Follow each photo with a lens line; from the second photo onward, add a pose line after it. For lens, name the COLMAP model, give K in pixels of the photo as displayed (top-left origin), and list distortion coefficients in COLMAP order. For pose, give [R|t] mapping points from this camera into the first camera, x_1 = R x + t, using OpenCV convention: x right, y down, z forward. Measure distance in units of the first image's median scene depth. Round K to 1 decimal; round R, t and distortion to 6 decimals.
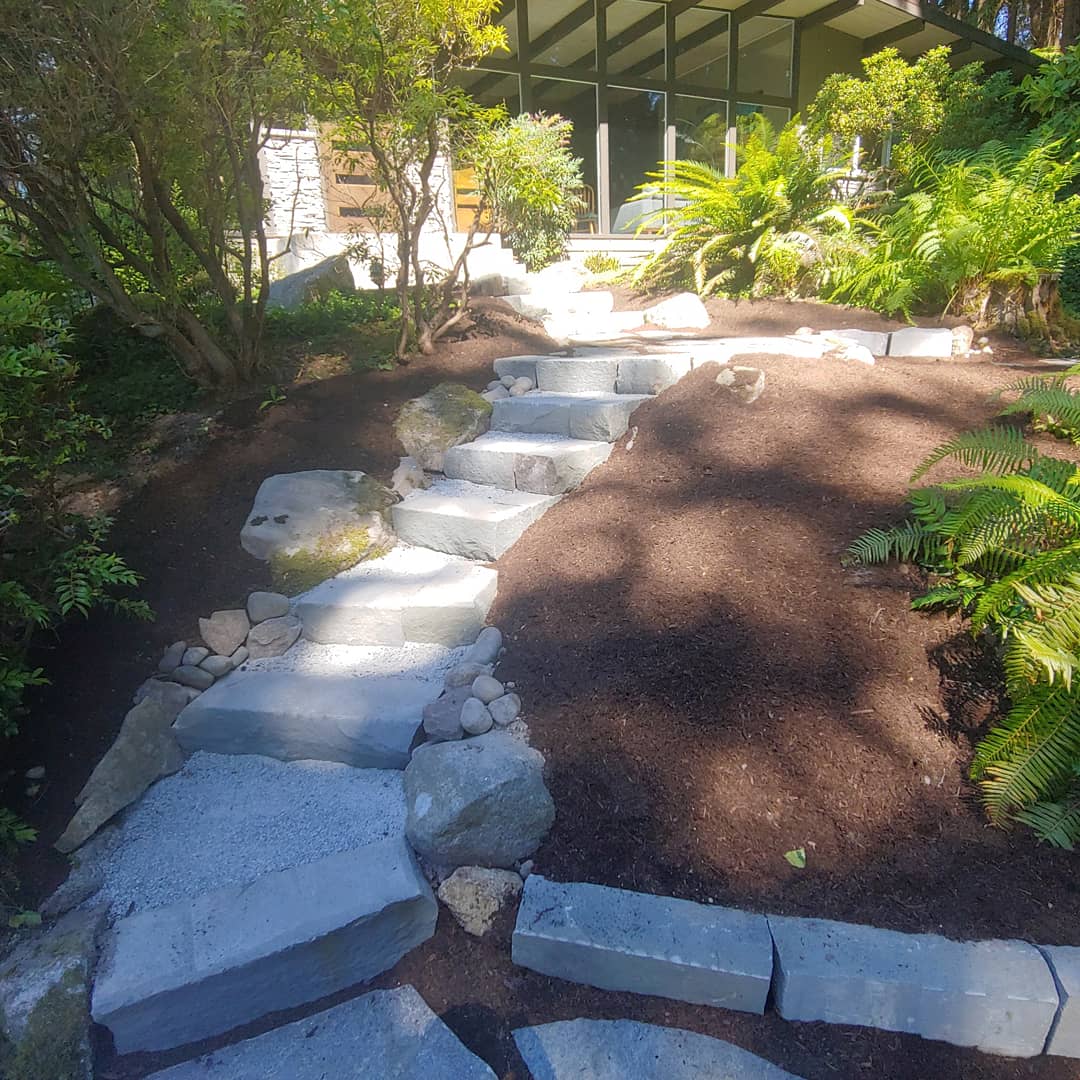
lens RADIAL K [[715.8, 0, 540.0], [0, 715.8, 540.0], [0, 0, 1]] dist [-0.006945, -0.005412]
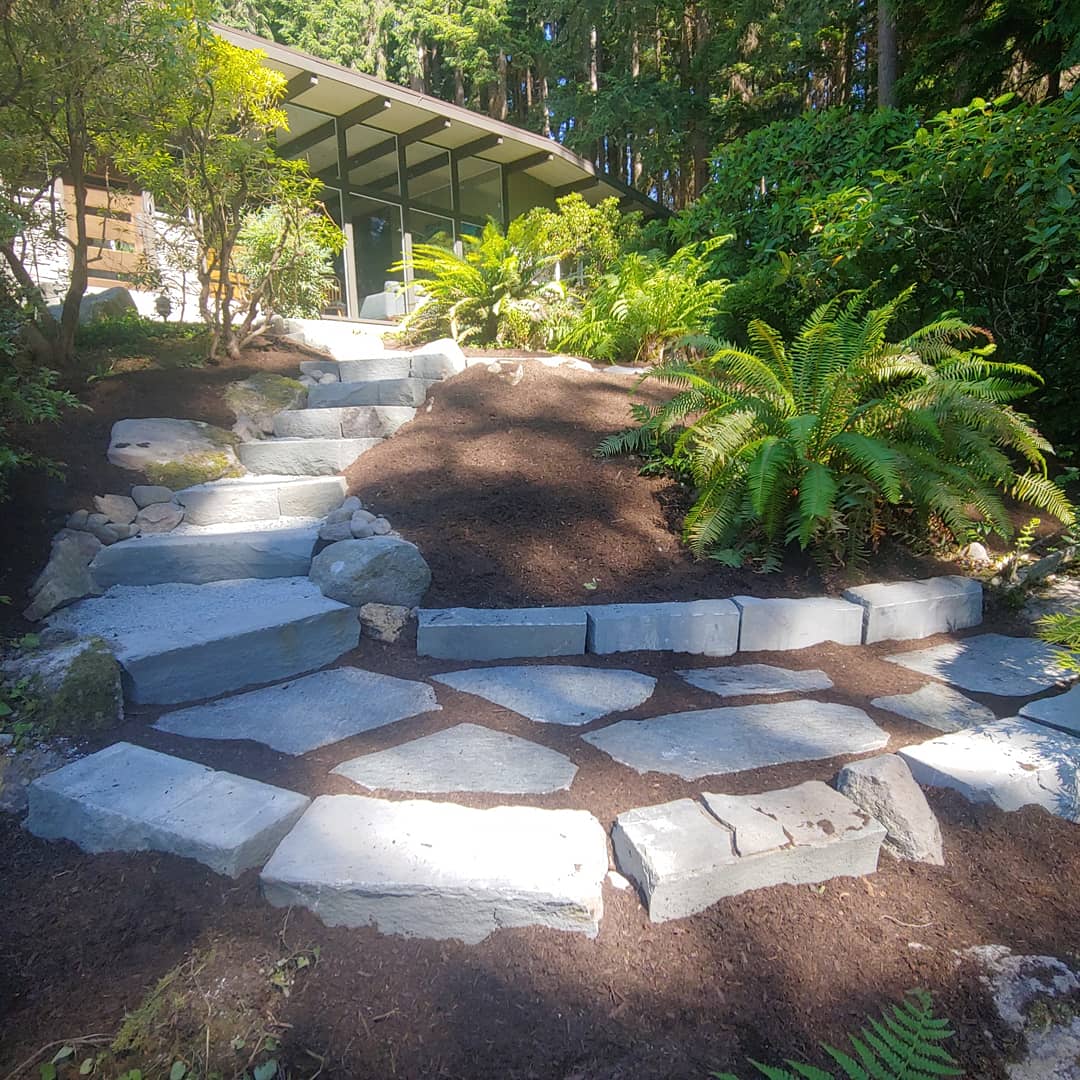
lens RADIAL K [[726.9, 0, 540.0], [0, 726.9, 540.0], [0, 0, 1]] dist [-0.059174, 0.085049]
pose [[0.934433, -0.040348, 0.353847, -0.107098], [0.095280, 0.985667, -0.139222, 0.202292], [-0.343158, 0.163808, 0.924884, -0.156263]]
